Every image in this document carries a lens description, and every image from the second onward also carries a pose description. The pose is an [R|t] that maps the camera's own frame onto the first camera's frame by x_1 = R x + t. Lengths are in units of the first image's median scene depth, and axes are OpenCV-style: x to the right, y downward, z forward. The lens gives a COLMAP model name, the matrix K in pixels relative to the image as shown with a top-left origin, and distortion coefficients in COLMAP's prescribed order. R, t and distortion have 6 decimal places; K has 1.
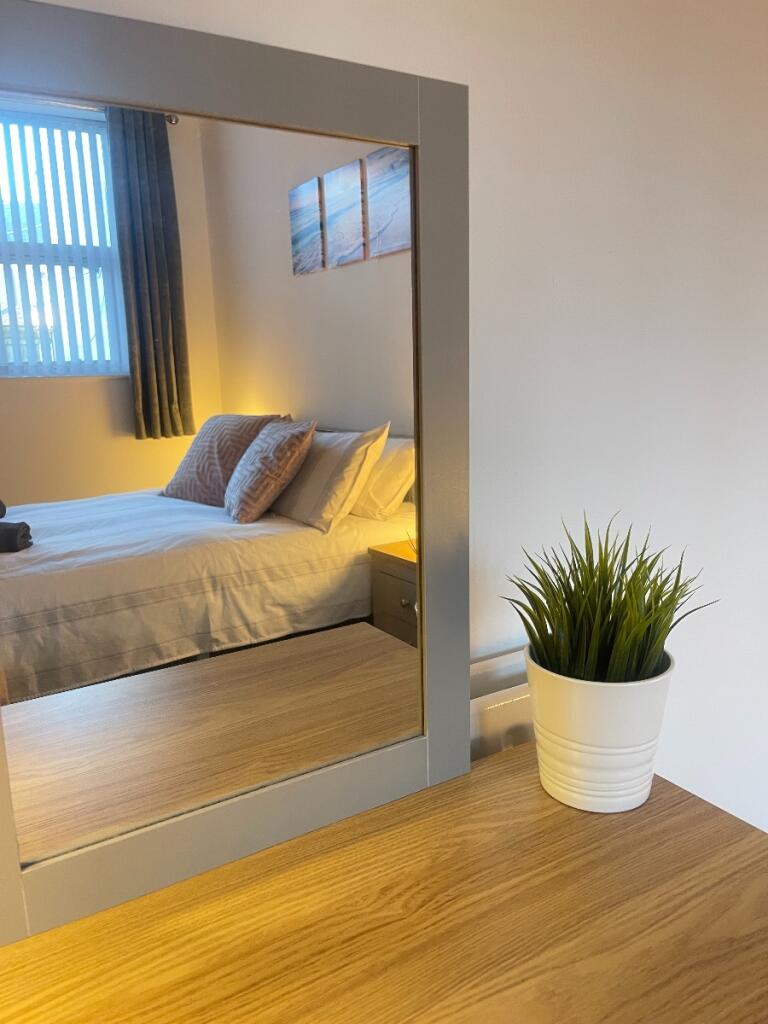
lens RADIAL K [[789.8, 0, 384.0], [0, 789.8, 511.9], [0, 0, 1]] dist [0.015227, -0.014082]
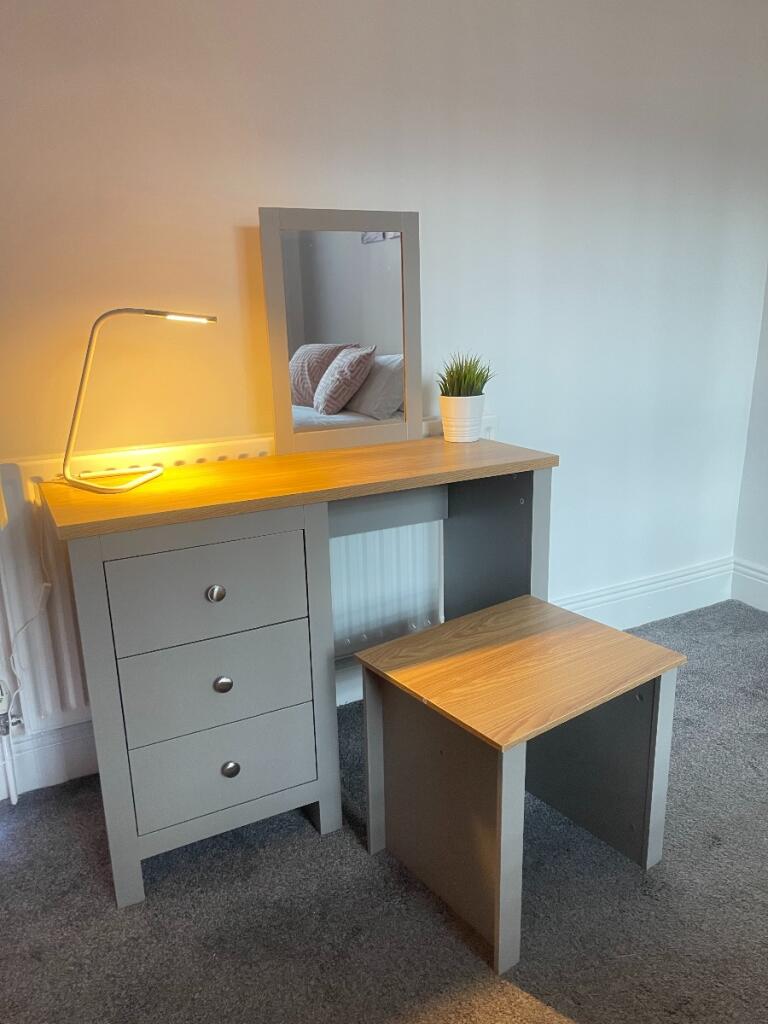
lens RADIAL K [[789.8, 0, 384.8], [0, 789.8, 512.5], [0, 0, 1]] dist [0.015227, -0.014082]
pose [[0.996776, 0.010513, -0.079537, 0.045992], [-0.005256, 0.997805, 0.066015, 0.092697], [0.080056, -0.065384, 0.994644, -0.450487]]
